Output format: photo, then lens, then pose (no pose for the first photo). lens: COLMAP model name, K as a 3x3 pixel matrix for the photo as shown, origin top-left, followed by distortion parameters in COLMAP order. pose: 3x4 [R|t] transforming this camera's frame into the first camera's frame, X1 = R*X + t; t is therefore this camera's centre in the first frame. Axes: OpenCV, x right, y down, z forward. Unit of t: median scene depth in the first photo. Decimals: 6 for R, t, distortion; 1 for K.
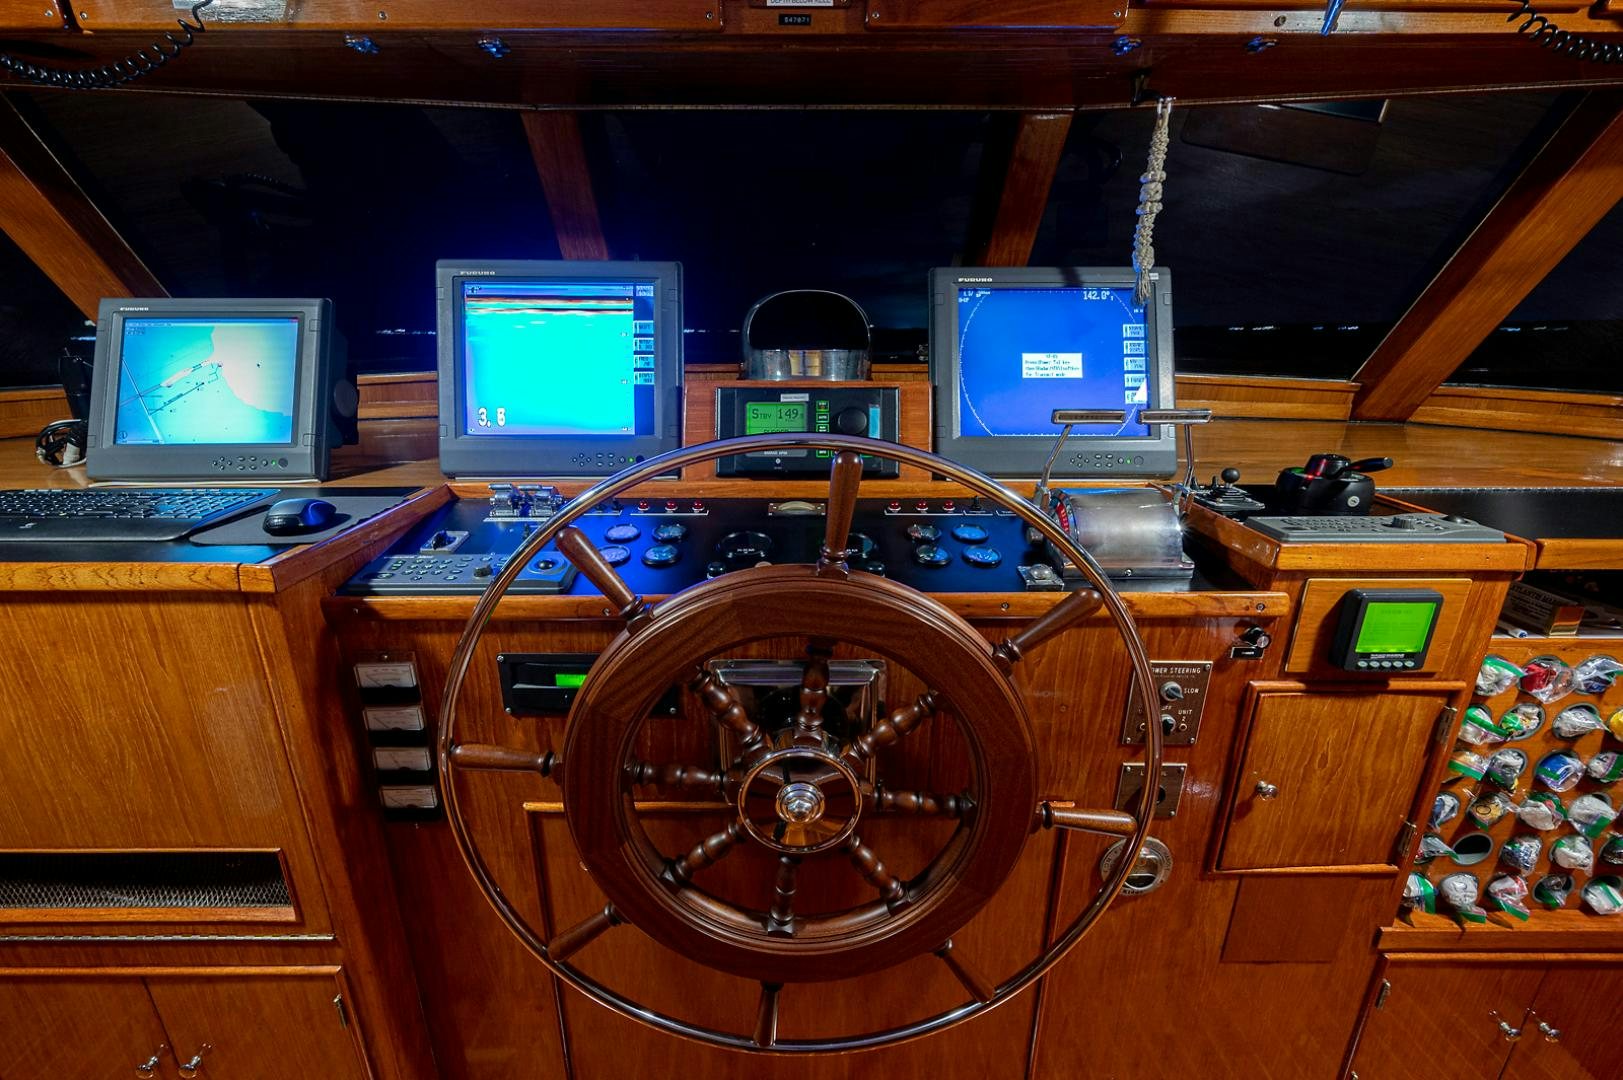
lens RADIAL K [[643.6, 0, 811.5], [0, 643.6, 540.0], [0, 0, 1]] dist [0.002403, 0.000520]
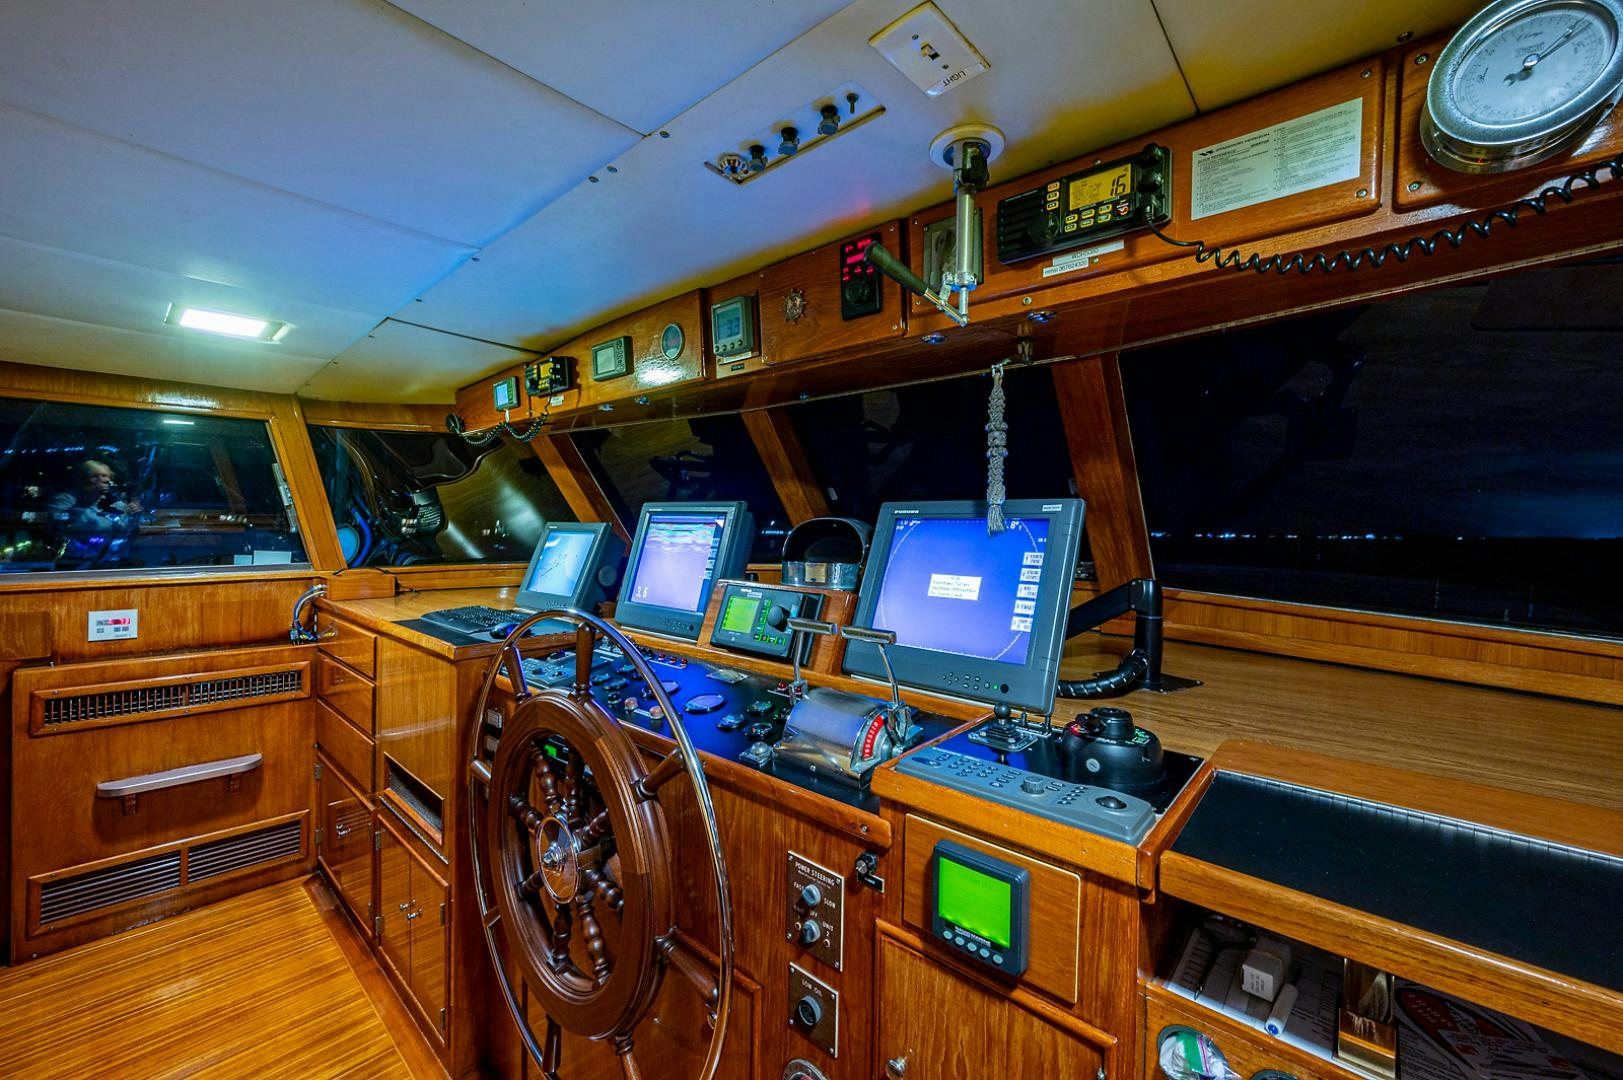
lens RADIAL K [[643.6, 0, 811.5], [0, 643.6, 540.0], [0, 0, 1]] dist [0.002403, 0.000520]
pose [[0.745066, 0.025064, -0.666520, 0.949979], [-0.218441, 0.953353, -0.208332, -0.073317], [0.630207, 0.300816, 0.715785, 0.062692]]
